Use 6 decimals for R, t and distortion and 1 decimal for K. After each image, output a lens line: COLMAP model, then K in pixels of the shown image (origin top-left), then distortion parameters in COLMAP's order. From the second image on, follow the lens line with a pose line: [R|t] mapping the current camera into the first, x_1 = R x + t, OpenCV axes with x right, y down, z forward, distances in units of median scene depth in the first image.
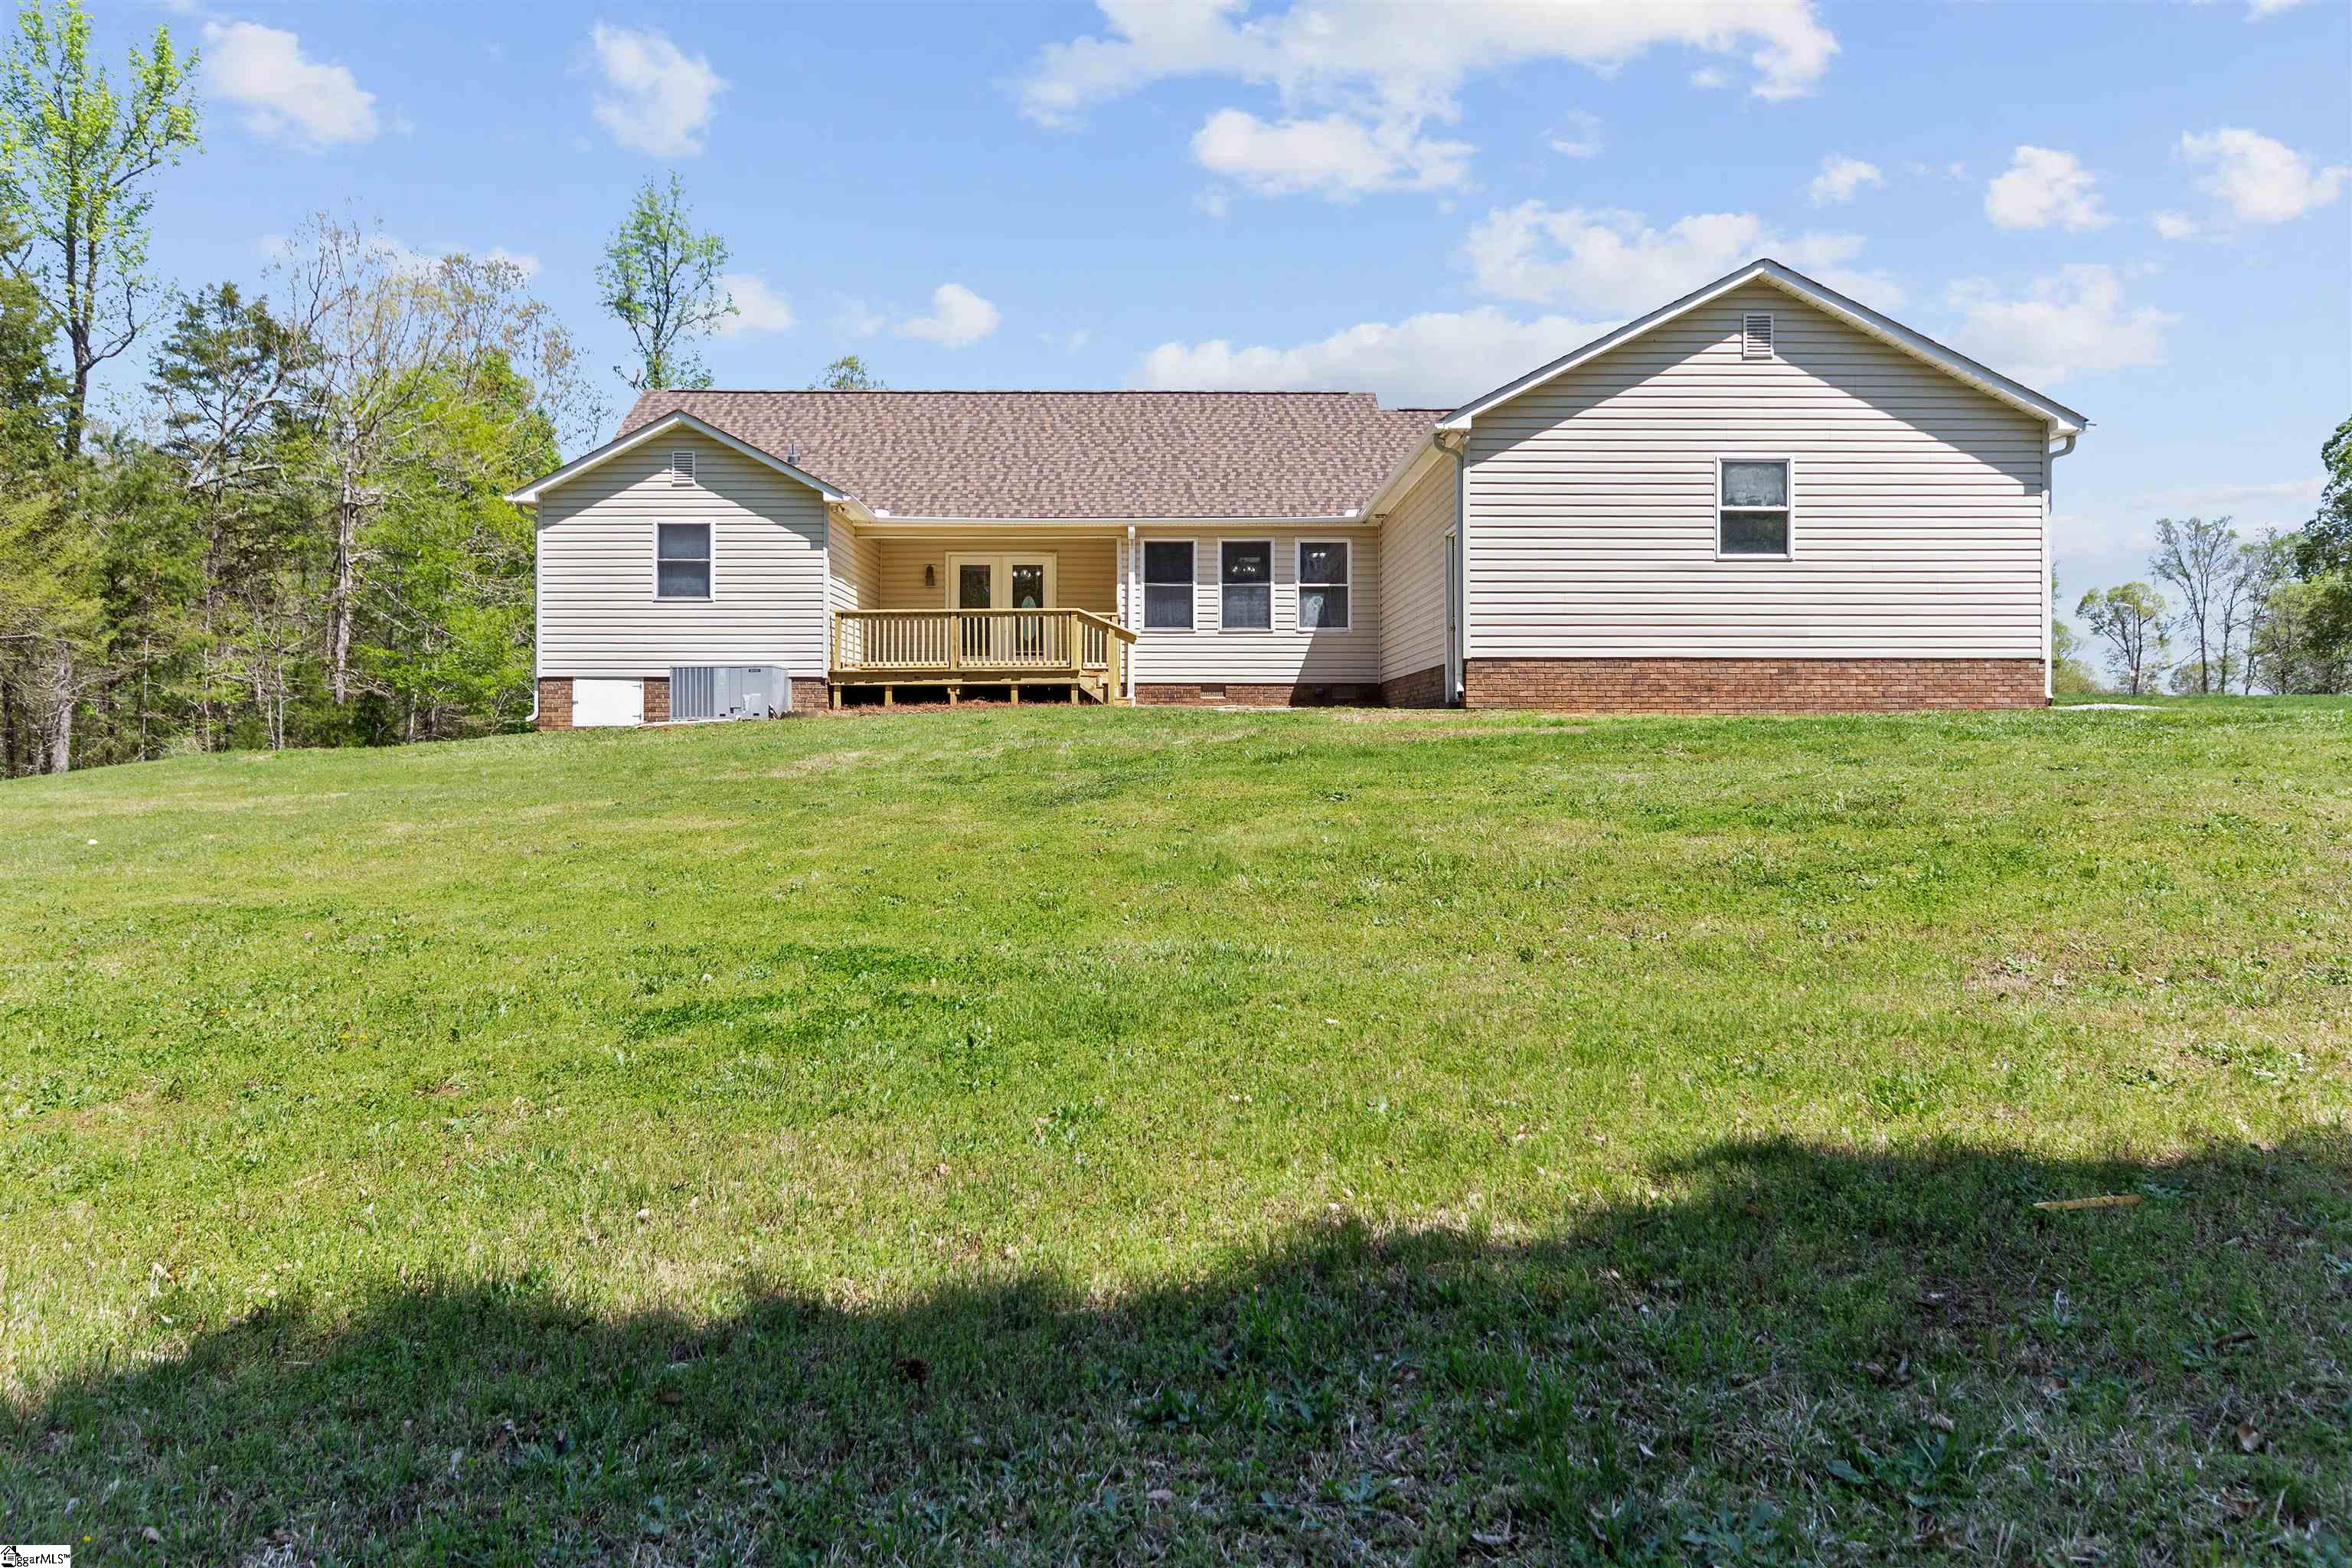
lens RADIAL K [[1758.6, 0, 1174.8], [0, 1758.6, 778.9], [0, 0, 1]] dist [0.000382, -0.000469]
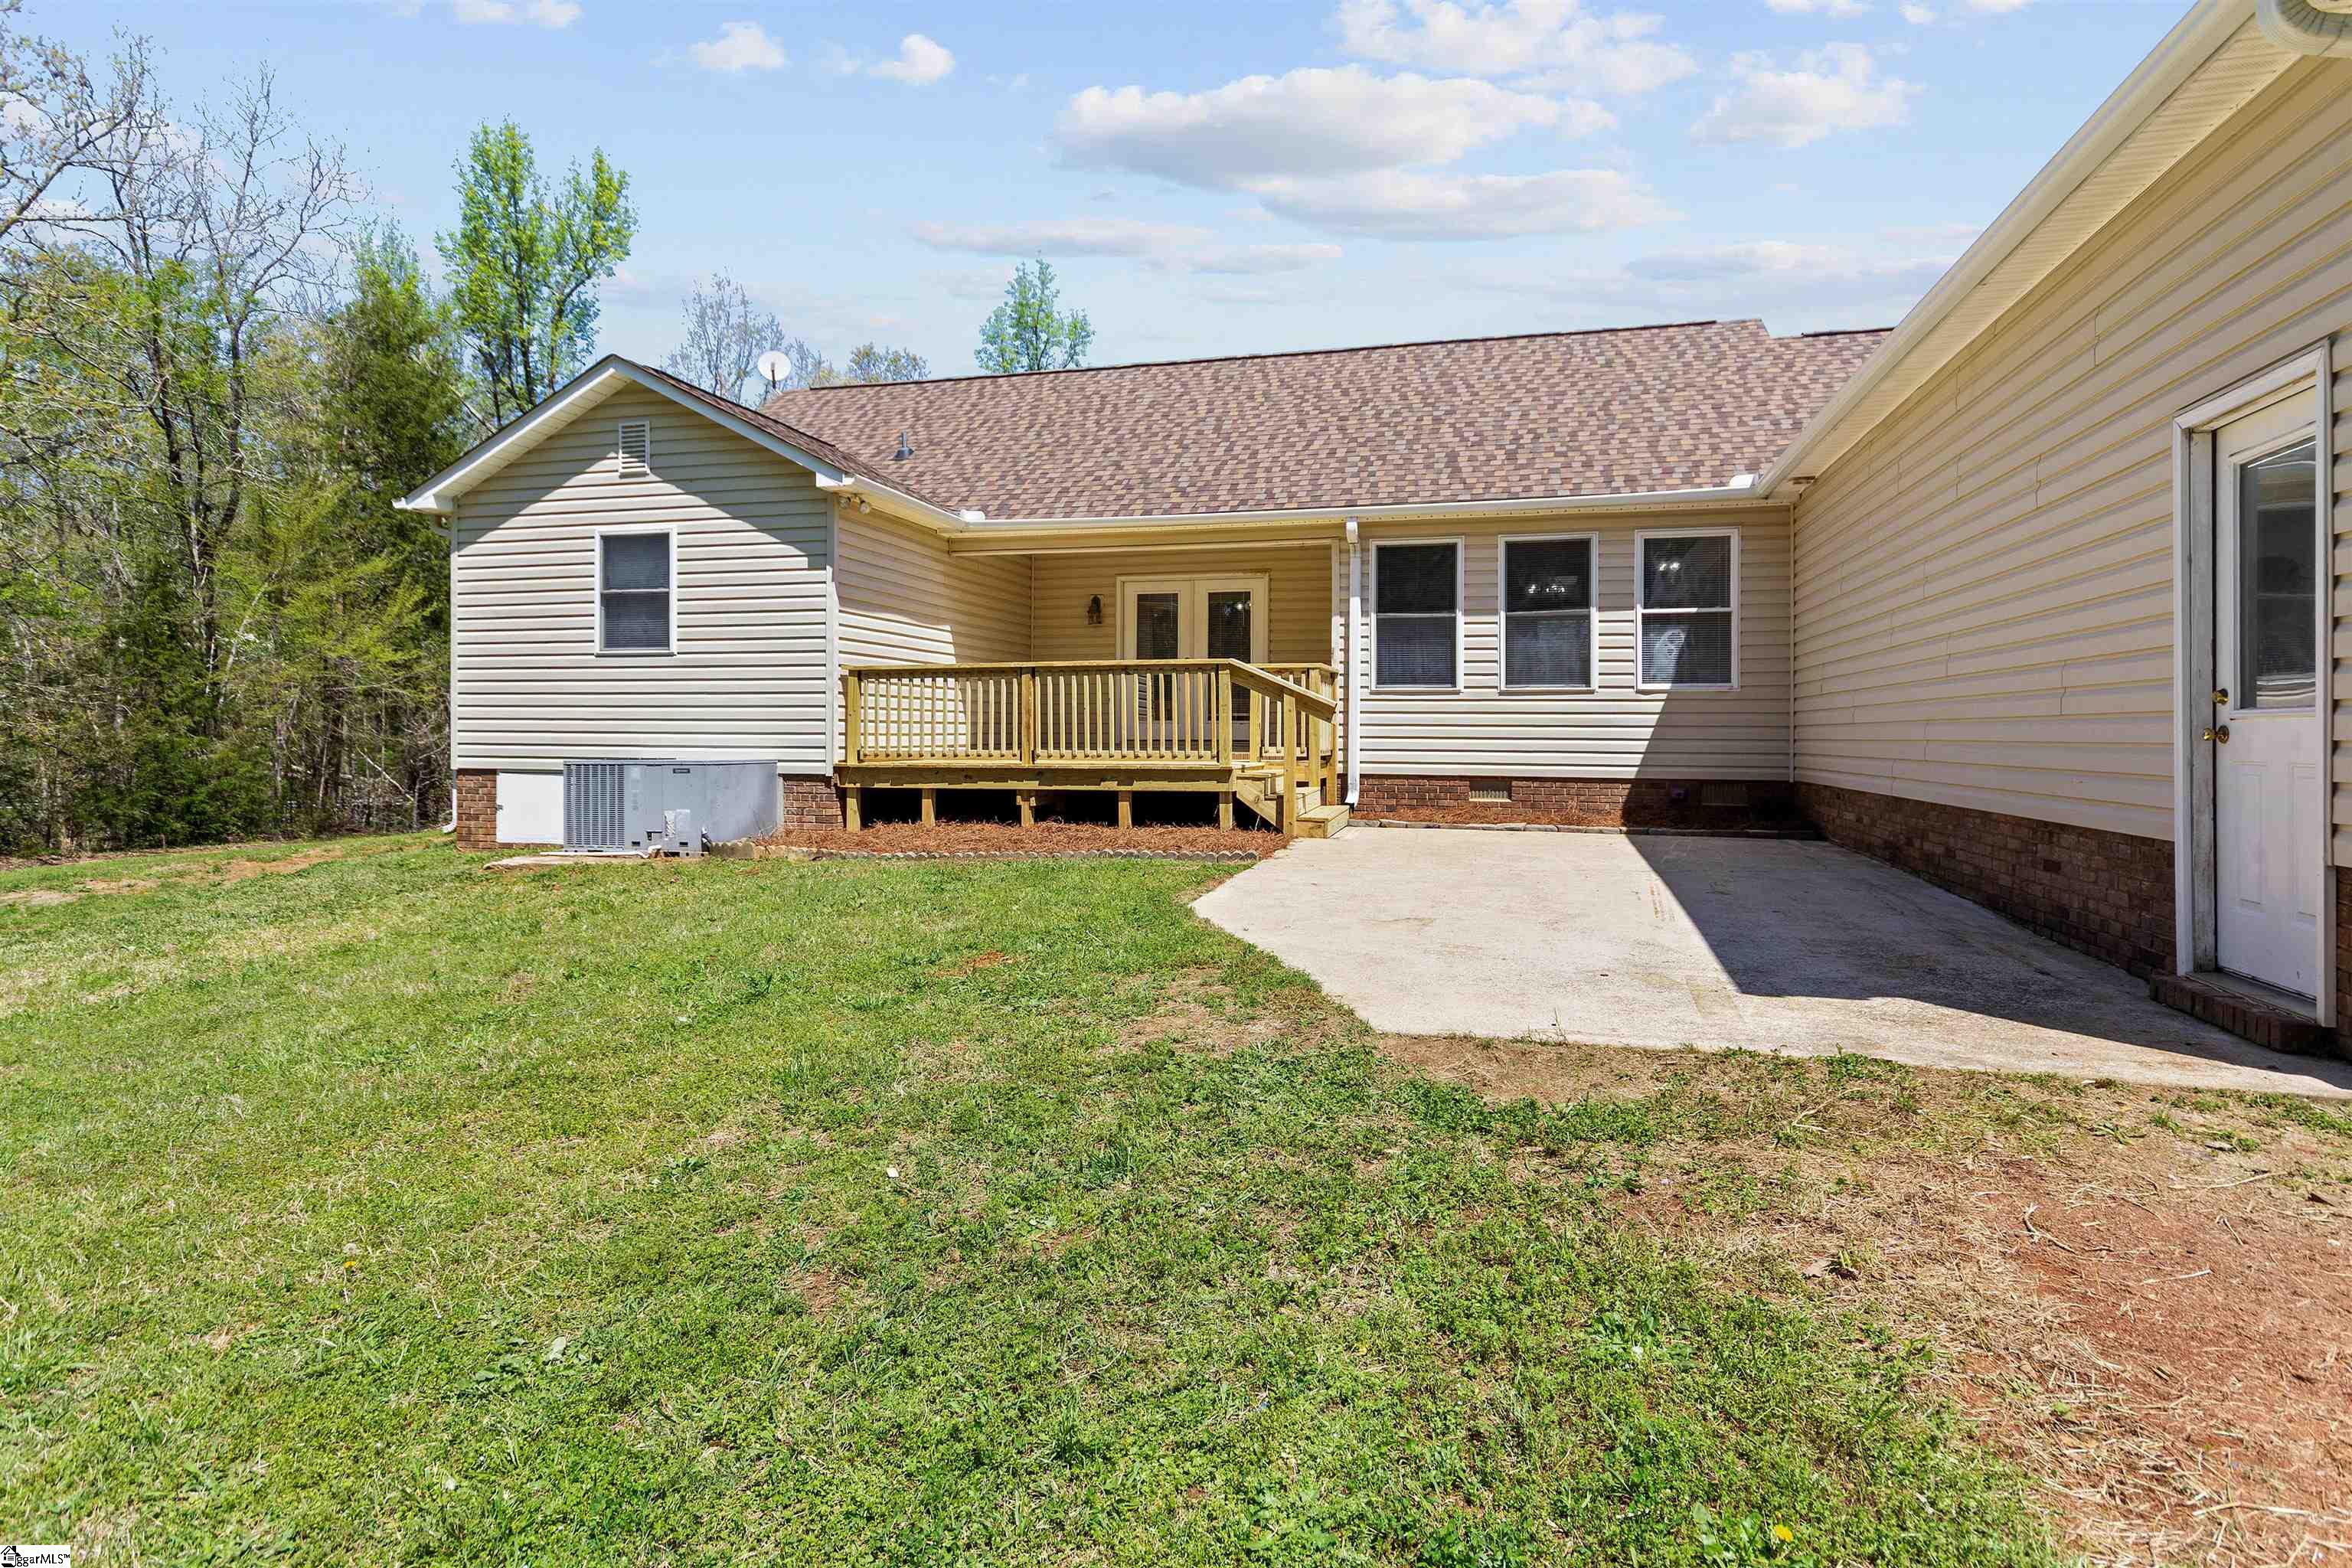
lens RADIAL K [[1217.9, 0, 1204.0], [0, 1217.9, 729.3], [0, 0, 1]] dist [0.001510, -0.000731]
pose [[0.966666, 0.004363, -0.256002, 0.034083], [-0.010619, 0.999678, -0.023058, -0.060534], [0.255819, 0.025008, 0.966401, 0.574210]]
